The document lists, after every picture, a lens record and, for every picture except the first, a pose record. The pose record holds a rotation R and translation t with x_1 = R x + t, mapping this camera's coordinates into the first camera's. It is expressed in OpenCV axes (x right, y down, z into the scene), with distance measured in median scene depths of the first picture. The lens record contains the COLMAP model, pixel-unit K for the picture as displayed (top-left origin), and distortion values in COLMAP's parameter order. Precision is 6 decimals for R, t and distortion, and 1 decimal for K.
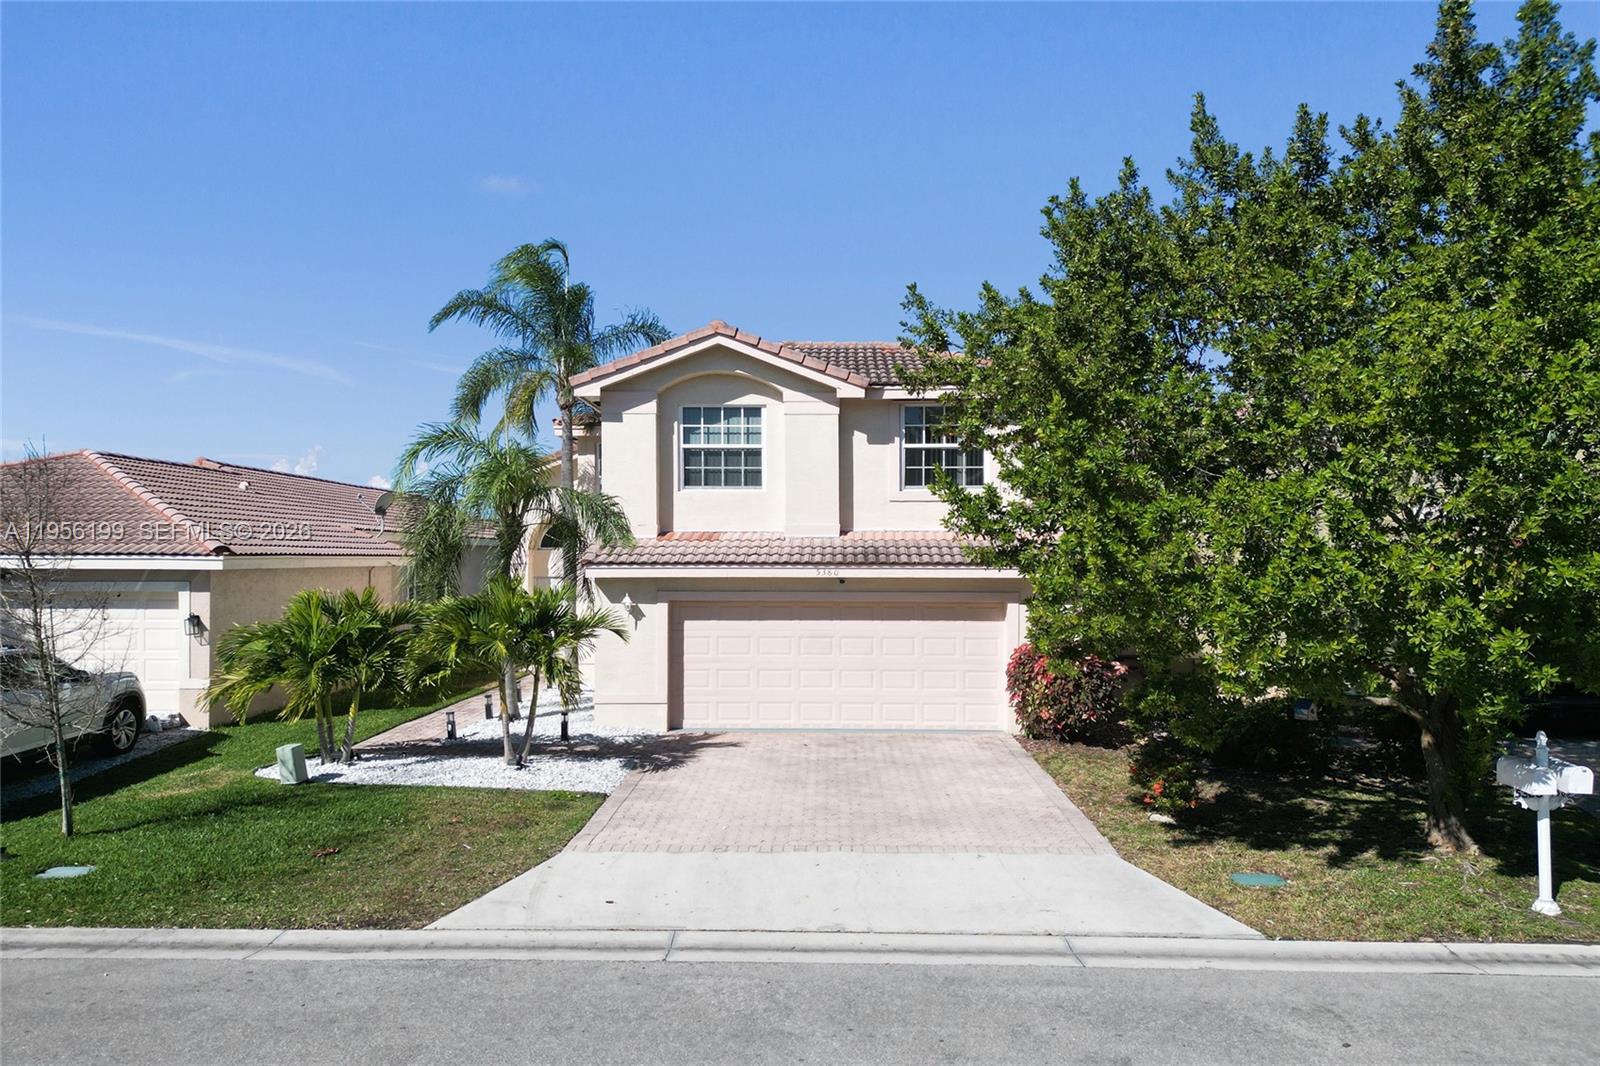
lens RADIAL K [[1020.1, 0, 814.7], [0, 1020.1, 568.3], [0, 0, 1]] dist [0.054522, -0.042987]
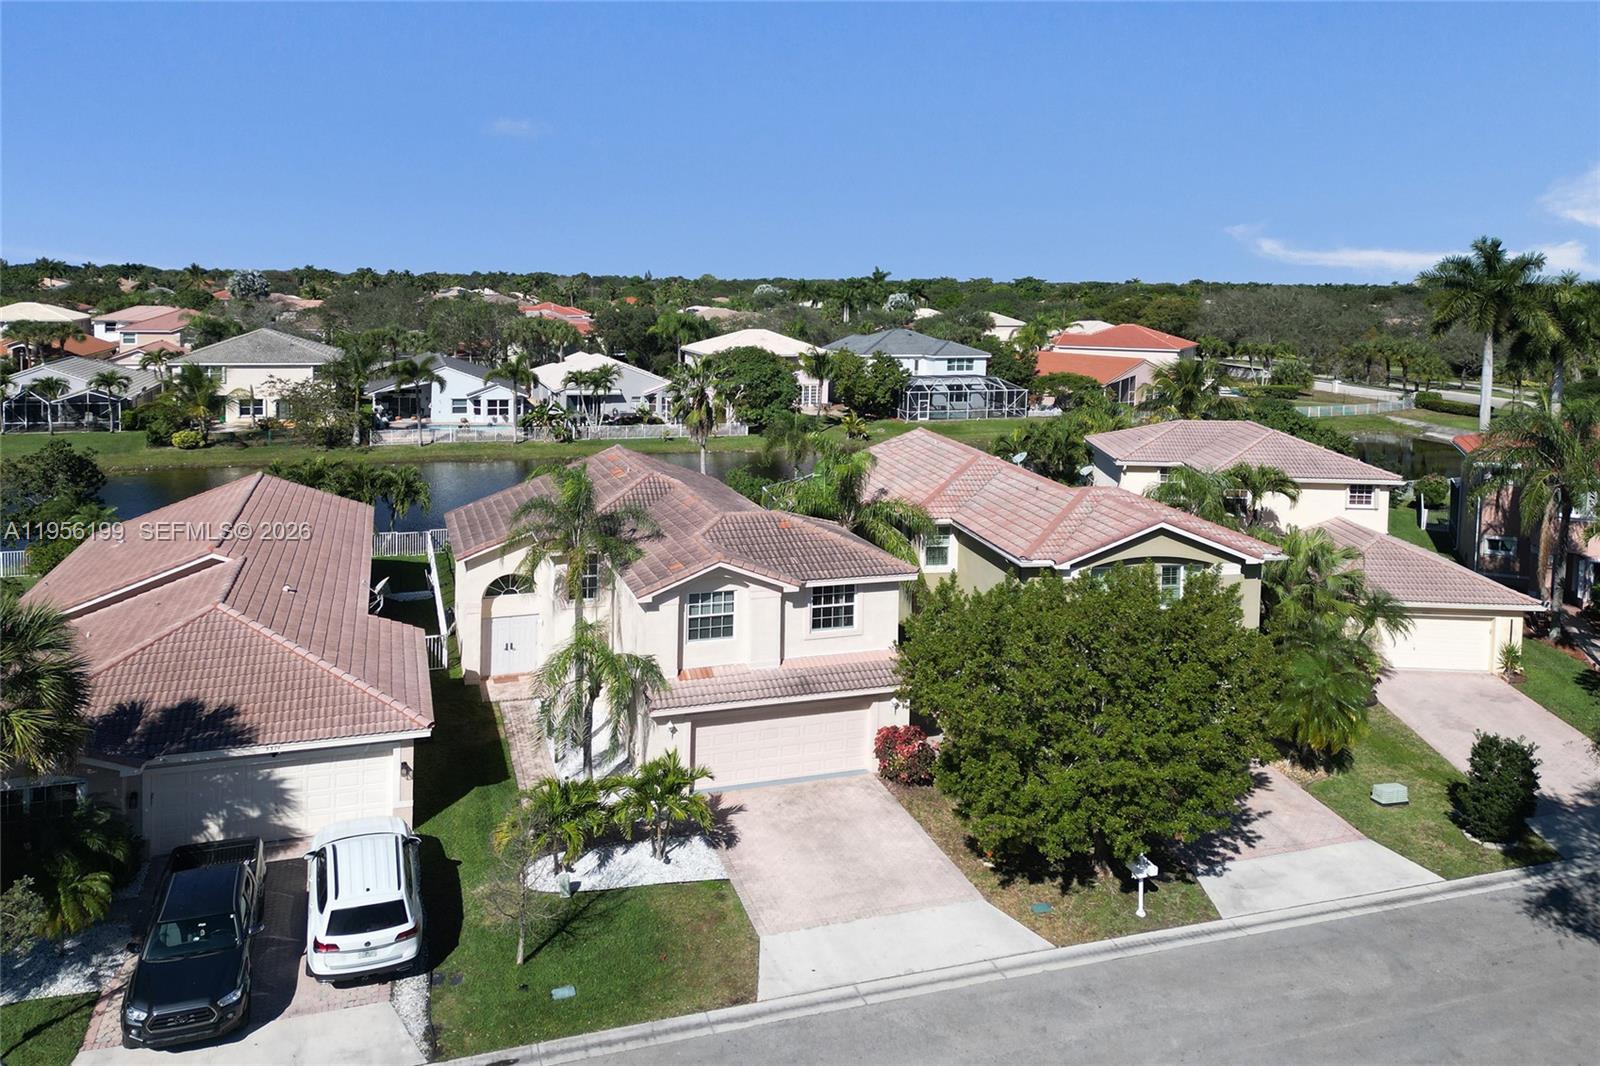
lens RADIAL K [[1070.5, 0, 721.5], [0, 1070.5, 362.5], [0, 0, 1]] dist [0.053814, -0.035348]
pose [[0.951703, -0.007522, 0.306927, -0.904423], [-0.016412, 0.997024, 0.075326, -0.984334], [-0.306581, -0.076725, 0.948747, -0.943993]]
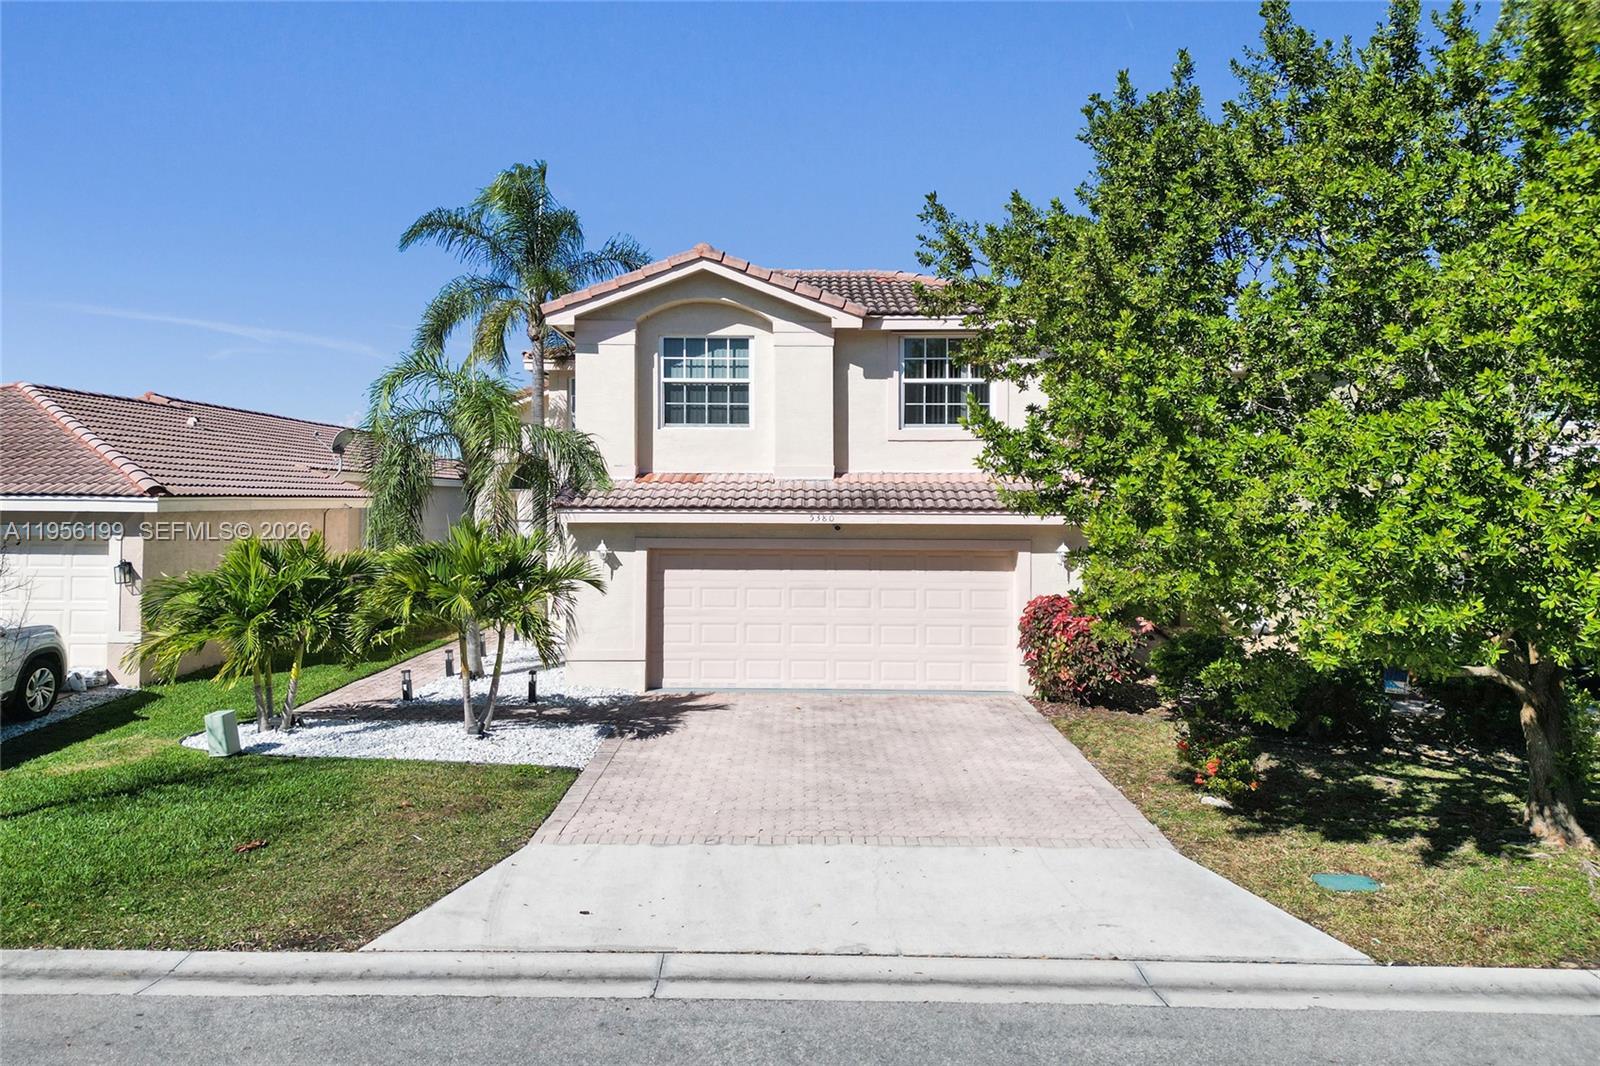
lens RADIAL K [[1019.4, 0, 794.5], [0, 1019.4, 488.0], [0, 0, 1]] dist [0.047403, -0.036008]
pose [[0.999941, 0.004142, 0.010069, -0.029531], [-0.003917, 0.999746, -0.022216, -0.002850], [-0.010158, 0.022176, 0.999702, 0.117993]]
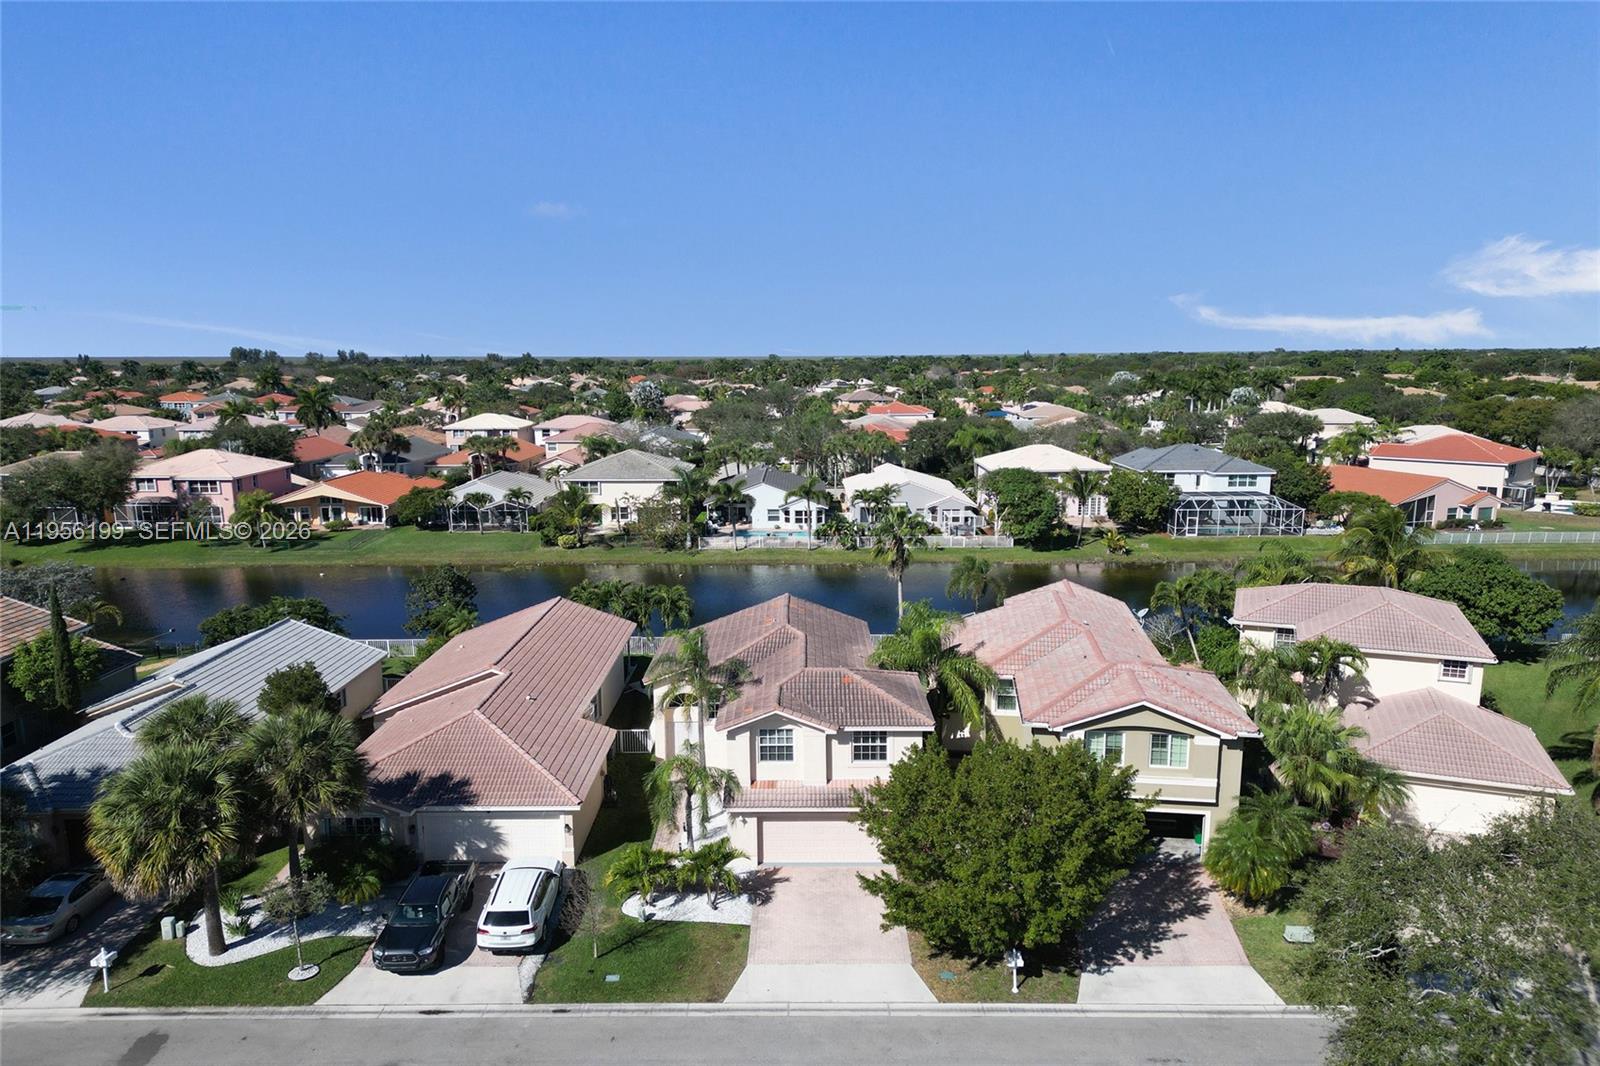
lens RADIAL K [[993.6, 0, 802.5], [0, 993.6, 527.5], [0, 0, 1]] dist [0.057253, -0.035494]
pose [[0.999867, -0.008996, 0.013623, -0.085445], [0.006559, 0.985526, 0.169395, -1.498484], [-0.014949, -0.169283, 0.985454, -1.773531]]
